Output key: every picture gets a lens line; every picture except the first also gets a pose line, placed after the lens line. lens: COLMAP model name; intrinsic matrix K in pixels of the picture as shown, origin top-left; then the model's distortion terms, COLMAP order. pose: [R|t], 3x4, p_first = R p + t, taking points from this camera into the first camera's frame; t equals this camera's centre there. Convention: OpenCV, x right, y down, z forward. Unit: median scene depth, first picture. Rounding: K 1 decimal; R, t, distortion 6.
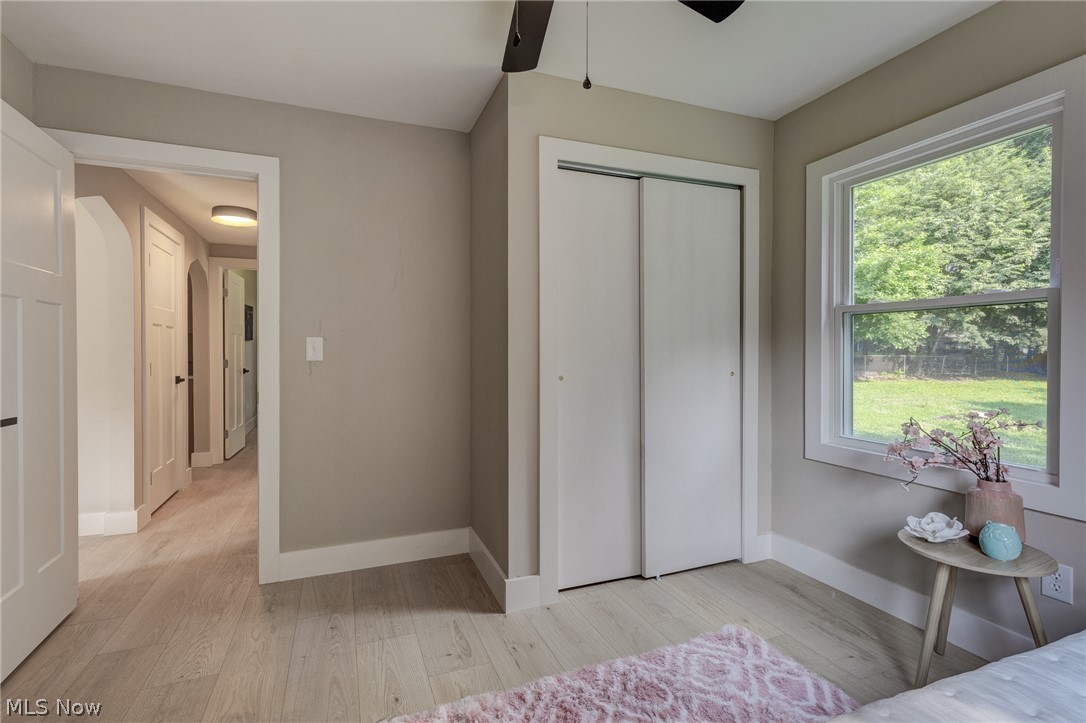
lens RADIAL K [[506.2, 0, 542.0], [0, 506.2, 355.2], [0, 0, 1]] dist [0.003001, 0.000079]
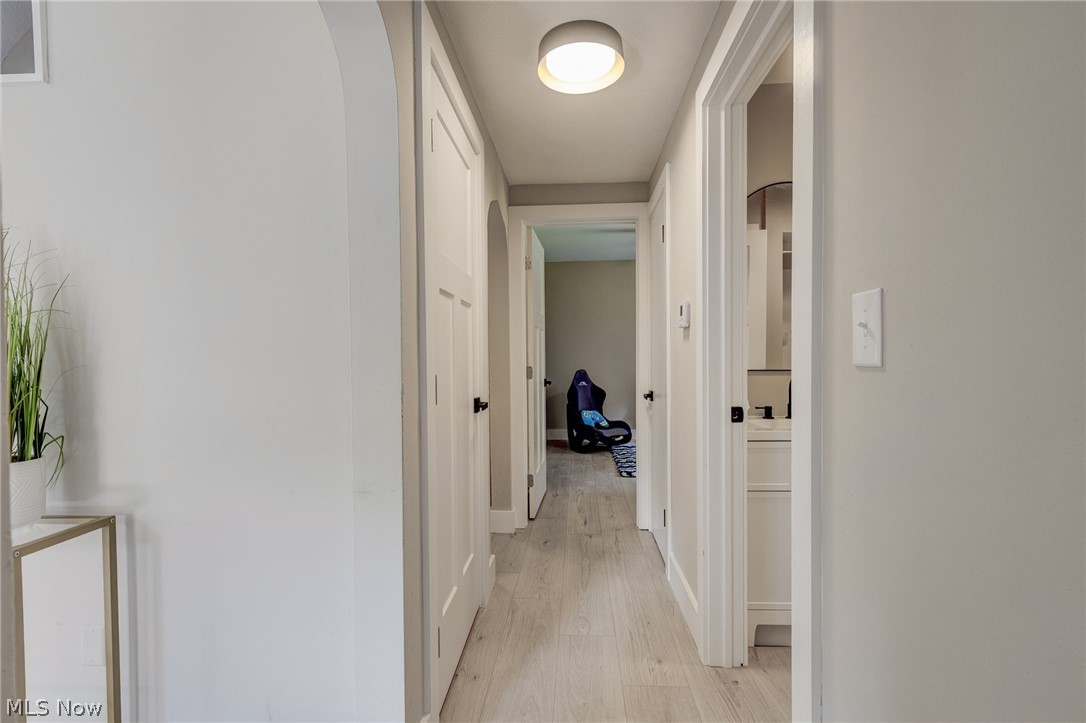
lens RADIAL K [[508.0, 0, 548.9], [0, 508.0, 363.1], [0, 0, 1]] dist [0.002698, 0.000109]
pose [[0.904947, -0.007895, -0.425452, -0.419677], [0.009559, 0.999953, 0.001777, 0.003814], [0.425417, -0.005675, 0.904979, 0.544377]]
